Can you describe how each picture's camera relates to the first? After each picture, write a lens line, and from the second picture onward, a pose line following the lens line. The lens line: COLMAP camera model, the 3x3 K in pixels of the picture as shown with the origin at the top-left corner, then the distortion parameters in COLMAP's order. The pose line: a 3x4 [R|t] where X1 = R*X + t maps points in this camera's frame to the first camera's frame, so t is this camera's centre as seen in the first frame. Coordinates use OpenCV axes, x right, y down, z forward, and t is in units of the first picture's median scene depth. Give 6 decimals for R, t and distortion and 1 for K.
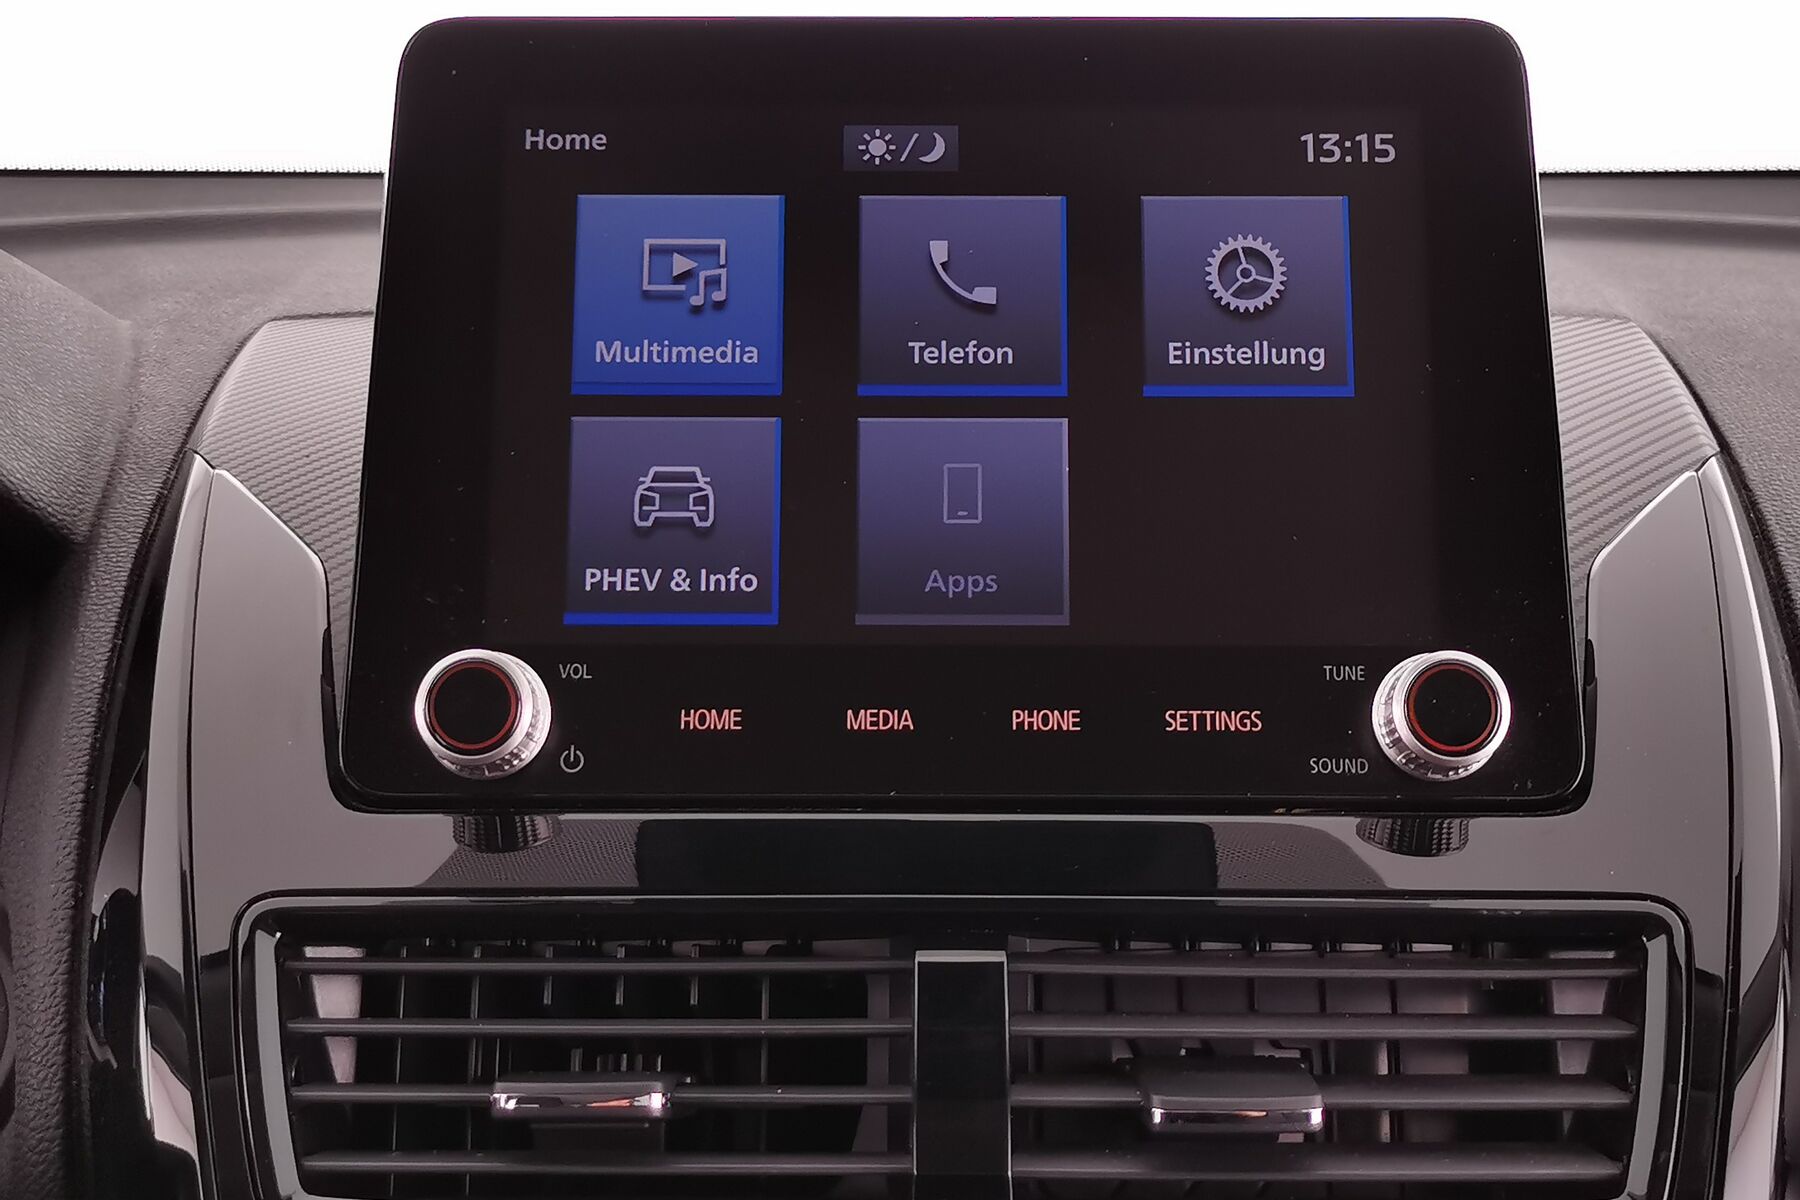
lens RADIAL K [[2356.6, 0, 916.0], [0, 2356.6, 569.0], [0, 0, 1]] dist [0.028329, 0.000000]
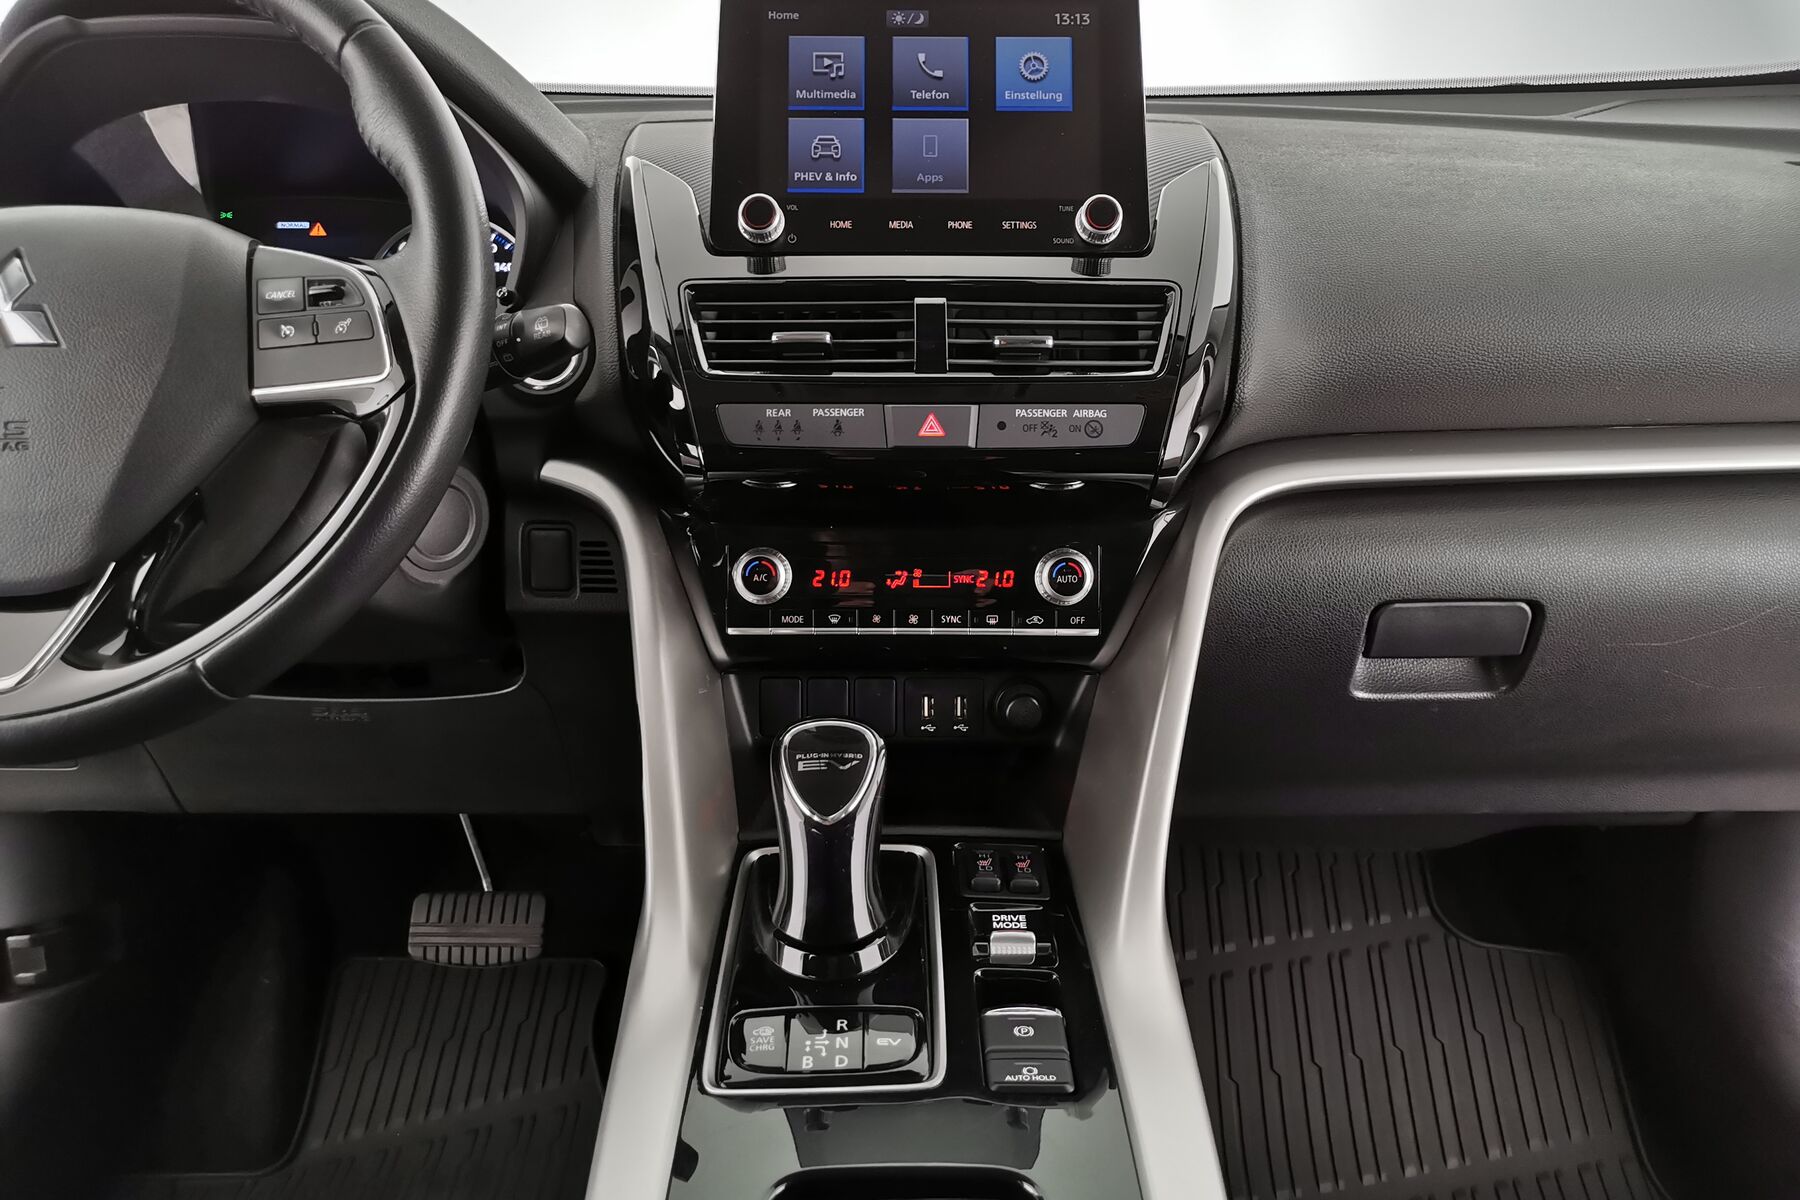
lens RADIAL K [[1387.5, 0, 907.7], [0, 1387.5, 602.4], [0, 0, 1]] dist [0.033158, -0.041731]
pose [[0.999937, -0.001846, 0.011058, -0.026147], [0.000691, 0.994617, 0.103613, 0.334505], [-0.011190, -0.103599, 0.994556, -0.685475]]
